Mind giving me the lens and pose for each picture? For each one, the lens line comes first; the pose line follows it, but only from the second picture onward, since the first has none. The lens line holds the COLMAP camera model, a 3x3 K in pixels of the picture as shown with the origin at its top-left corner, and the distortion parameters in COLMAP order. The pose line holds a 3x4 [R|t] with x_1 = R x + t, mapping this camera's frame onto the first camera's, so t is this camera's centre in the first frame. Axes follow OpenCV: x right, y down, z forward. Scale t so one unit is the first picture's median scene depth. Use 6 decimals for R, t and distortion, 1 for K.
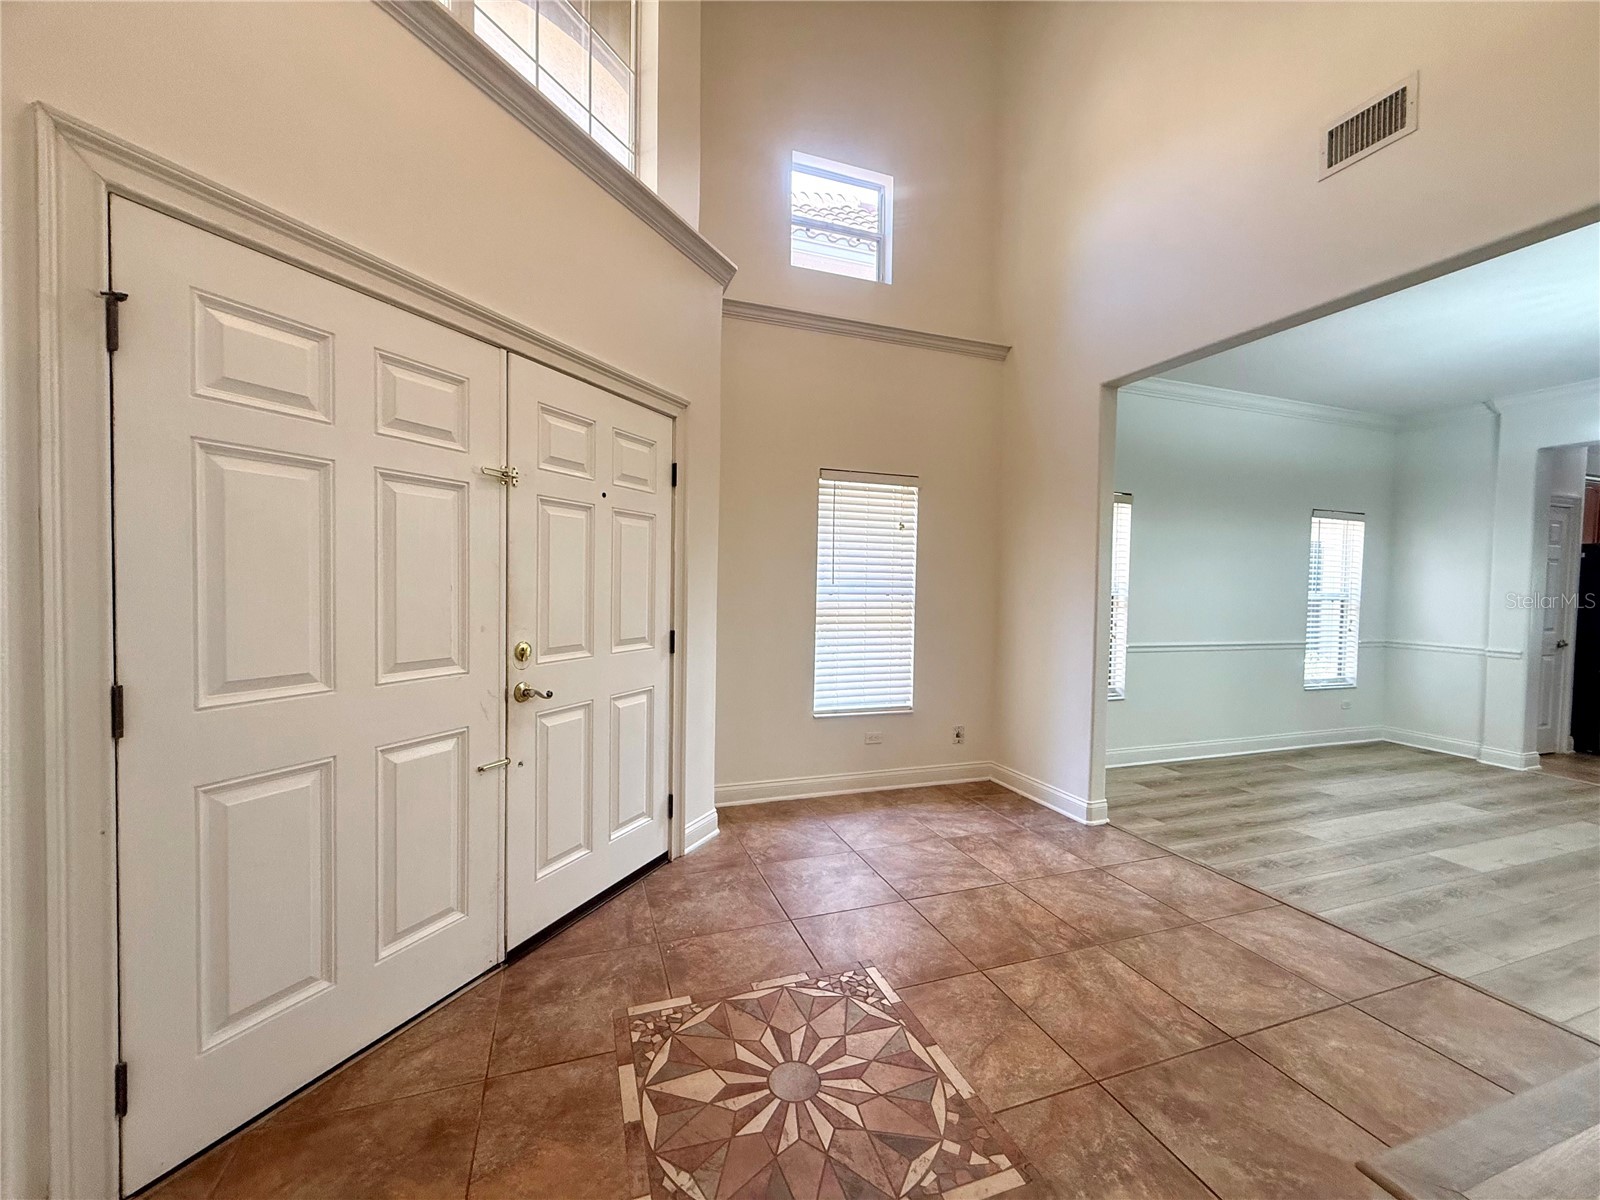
lens RADIAL K [[640.5, 0, 790.1], [0, 640.5, 599.2], [0, 0, 1]] dist [-0.001644, -0.000150]
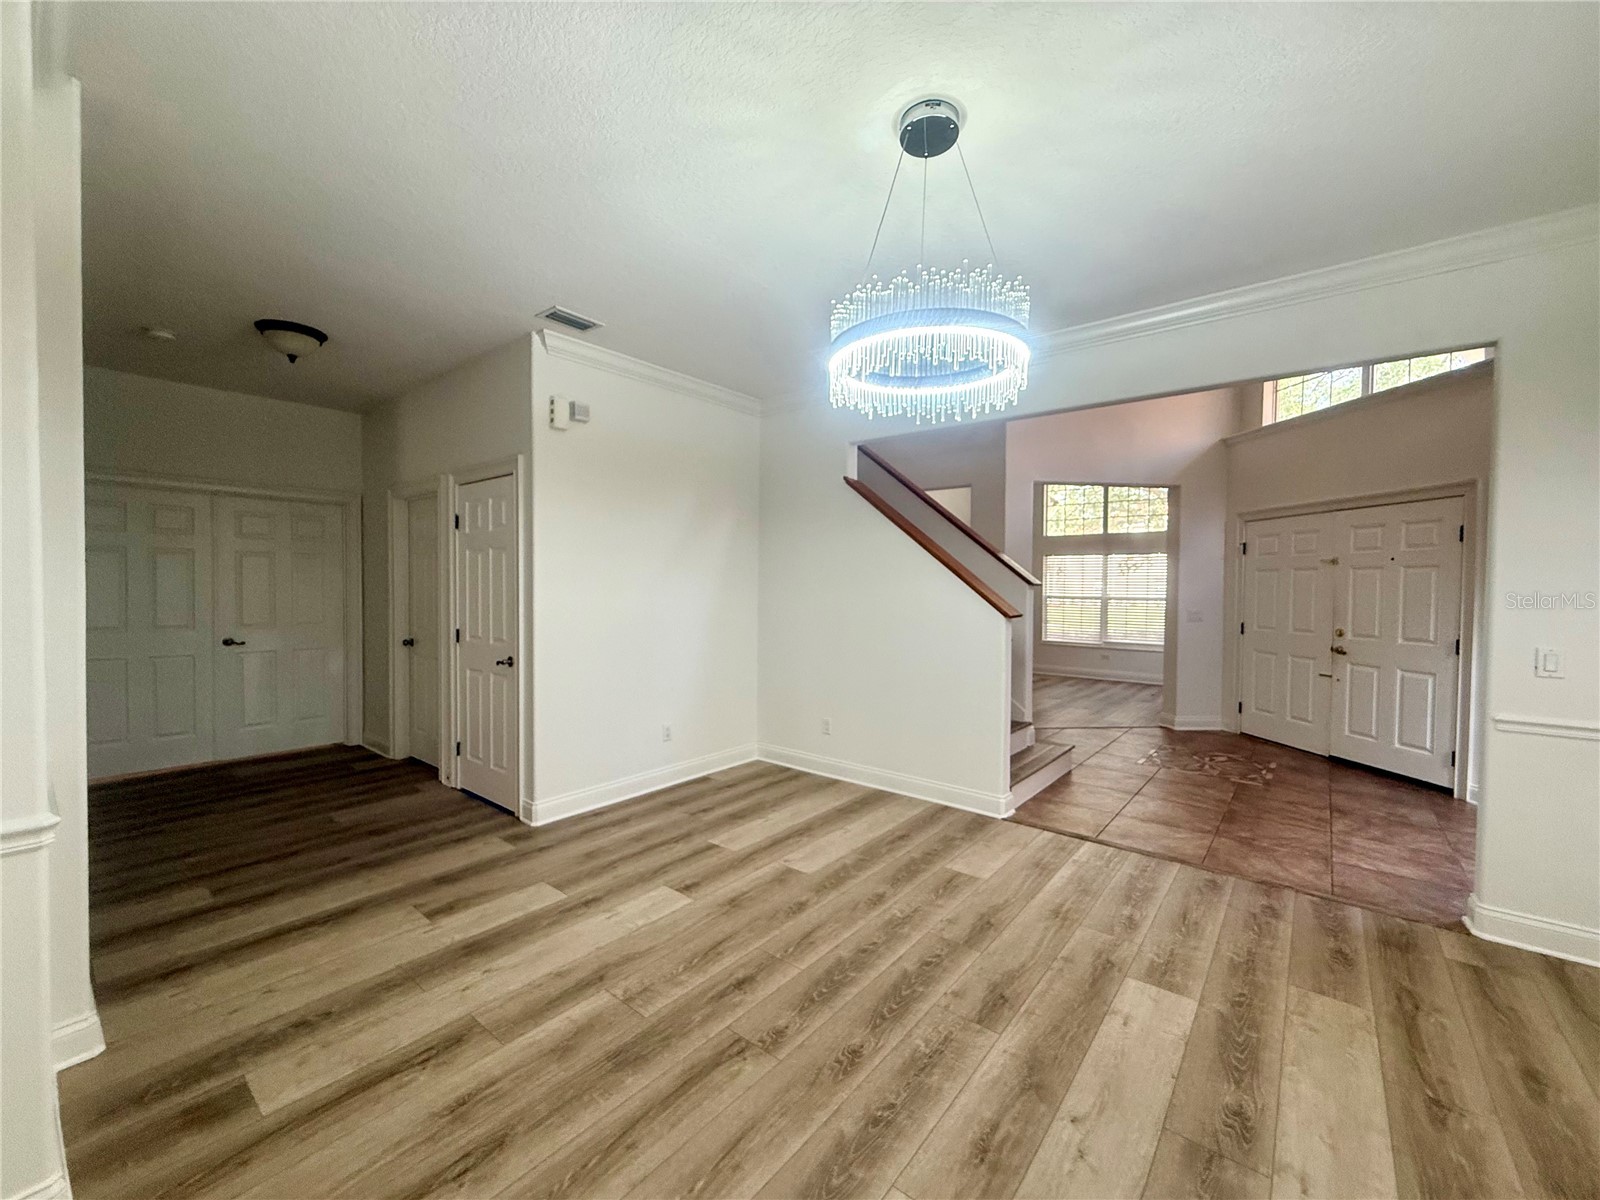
lens RADIAL K [[639.0, 0, 796.7], [0, 639.0, 601.8], [0, 0, 1]] dist [-0.001253, 0.000279]
pose [[-0.856492, -0.014384, -0.515960, 2.047374], [-0.040538, 0.998398, 0.039461, -0.036485], [0.514566, 0.054714, -0.855703, 1.600485]]
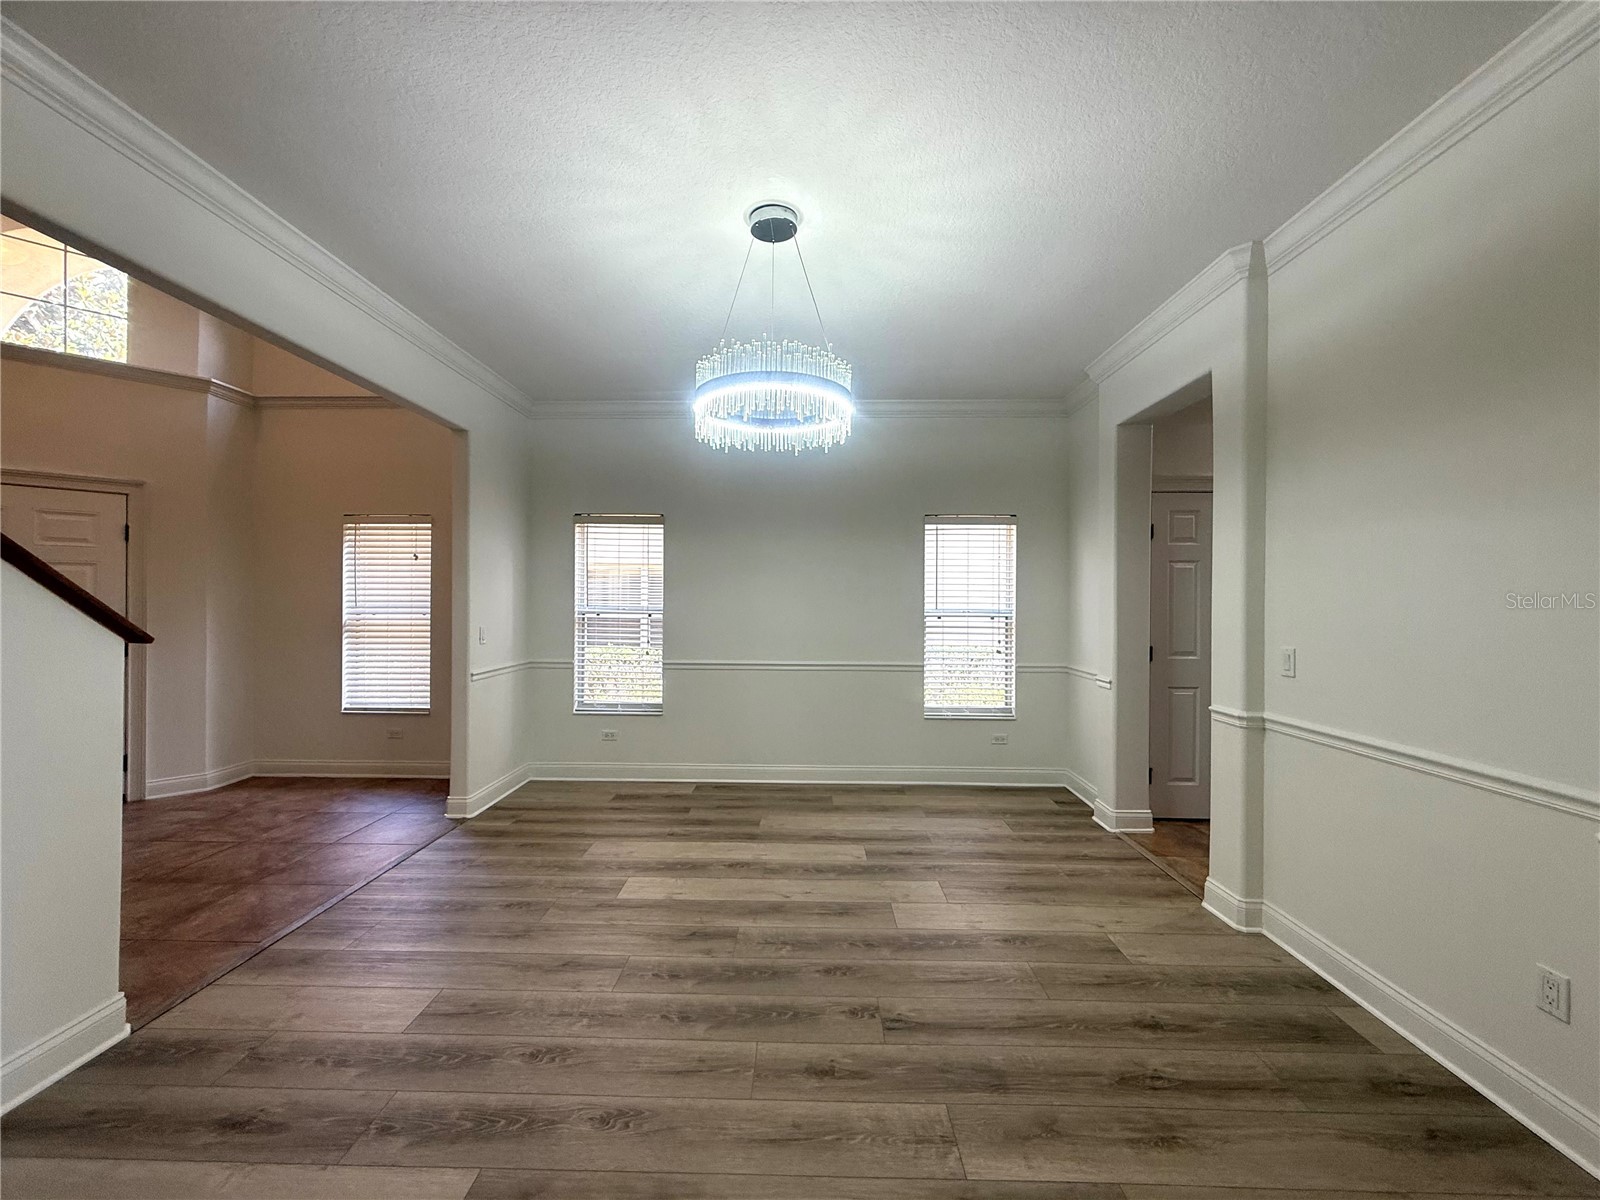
lens RADIAL K [[639.0, 0, 796.7], [0, 639.0, 601.8], [0, 0, 1]] dist [-0.001253, 0.000279]
pose [[0.935200, -0.014627, -0.353818, 1.893289], [0.003409, 0.999472, -0.032307, 0.016294], [0.354104, 0.029007, 0.934756, 0.208744]]
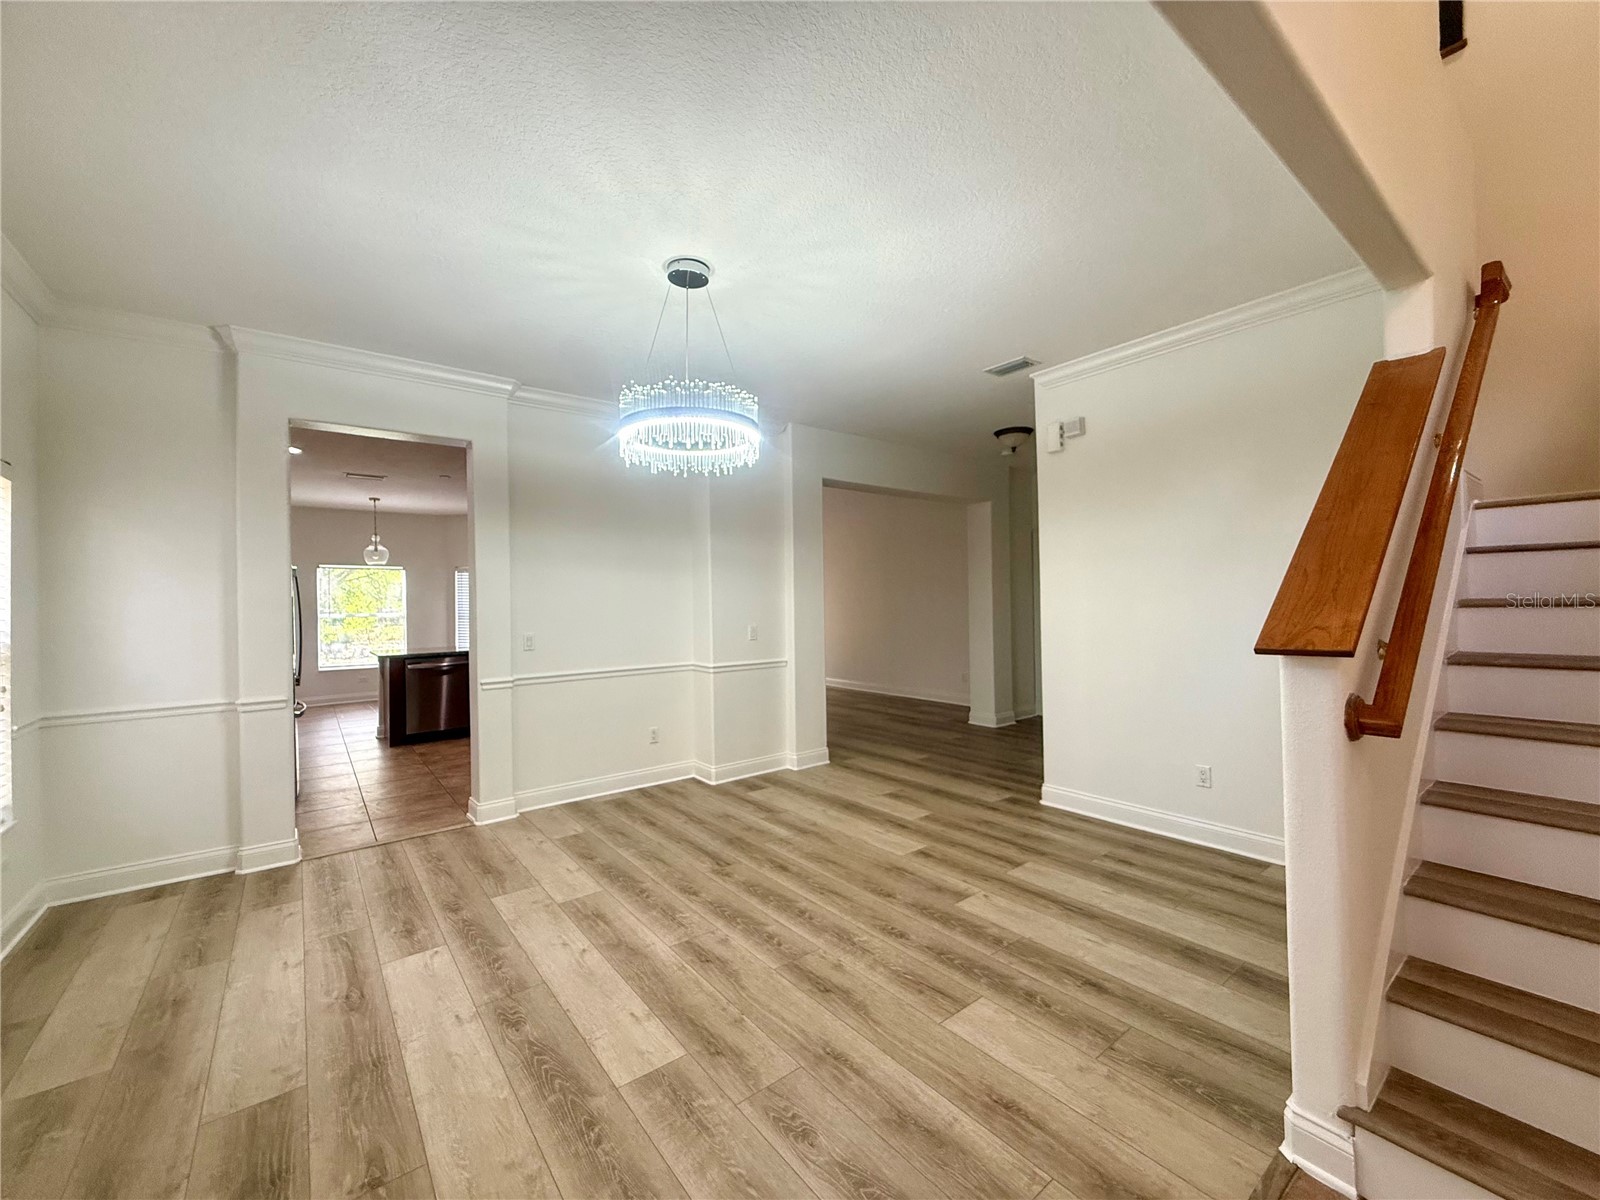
lens RADIAL K [[639.0, 0, 796.7], [0, 639.0, 601.8], [0, 0, 1]] dist [-0.001253, 0.000279]
pose [[-0.316369, -0.013281, 0.948543, 0.507571], [0.037179, 0.998960, 0.026387, -0.040191], [-0.947907, 0.043614, -0.315546, 1.211546]]
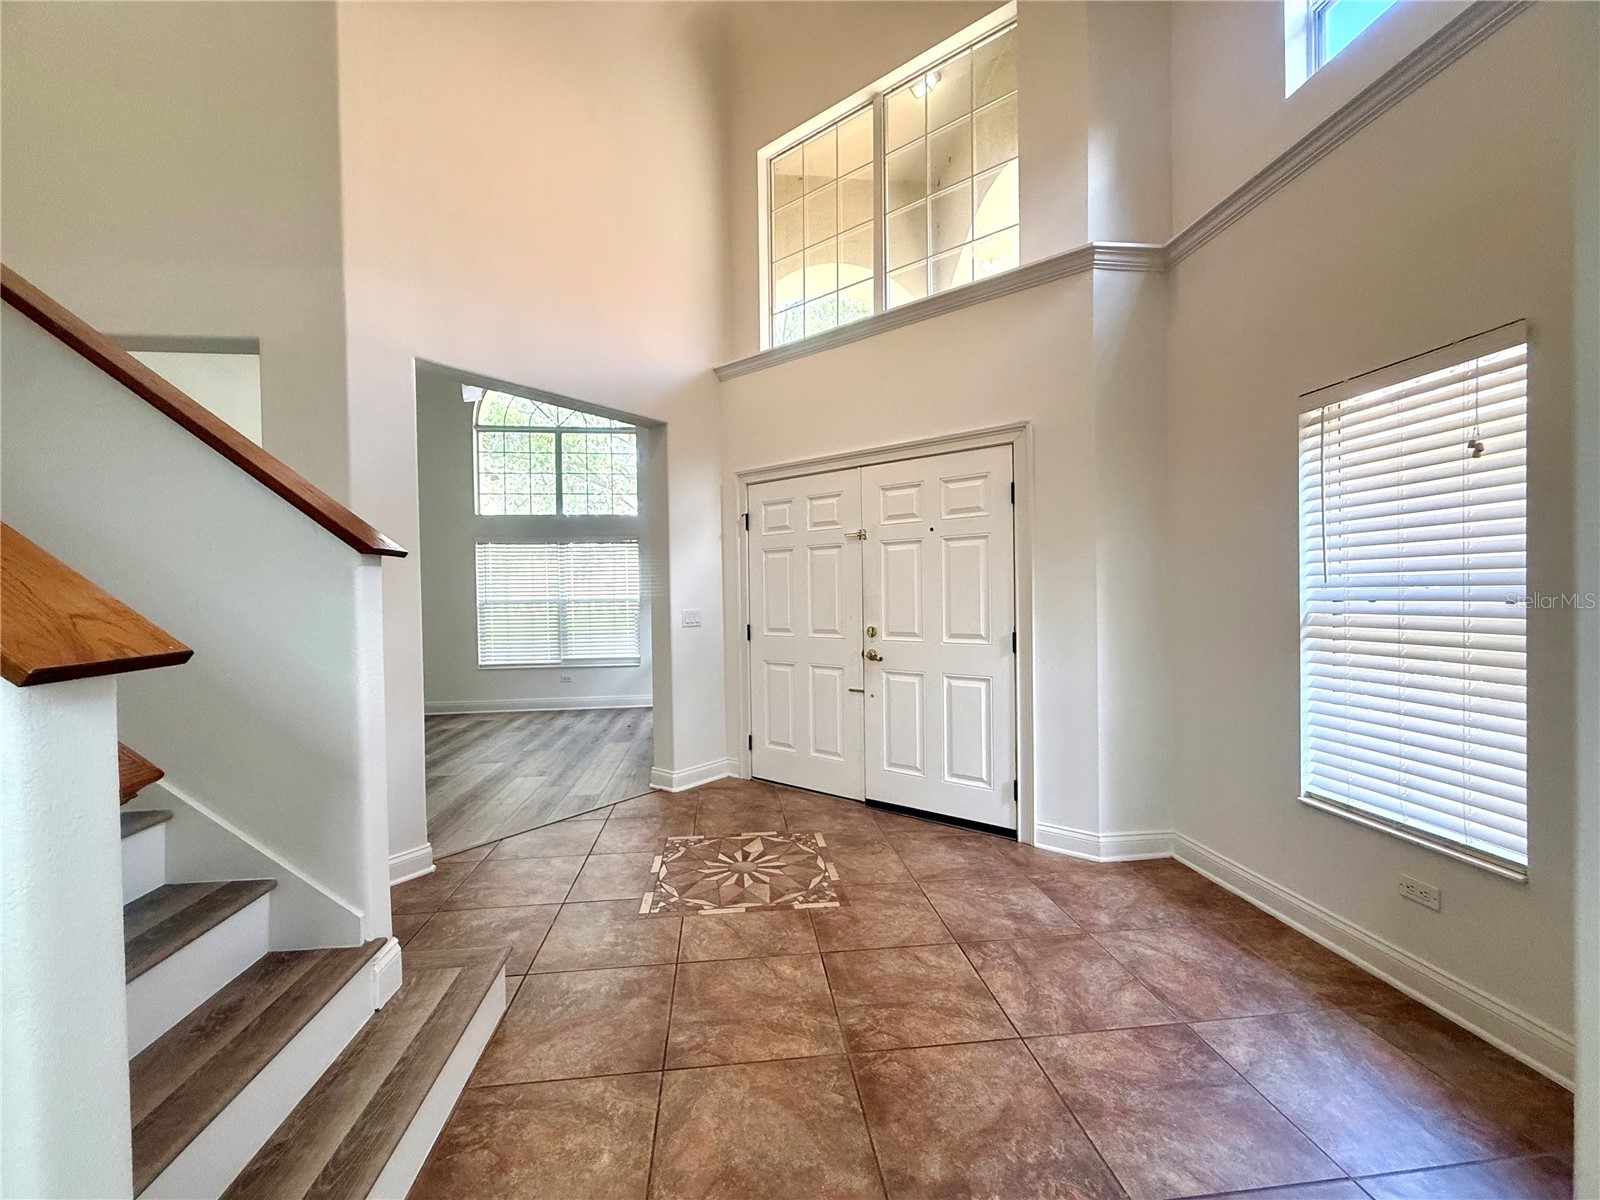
lens RADIAL K [[639.0, 0, 796.7], [0, 639.0, 601.8], [0, 0, 1]] dist [-0.001253, 0.000279]
pose [[-0.223844, -0.003766, -0.974618, 1.076469], [-0.017459, 0.999848, 0.000146, 0.002374], [0.974469, 0.017049, -0.223875, 0.957623]]
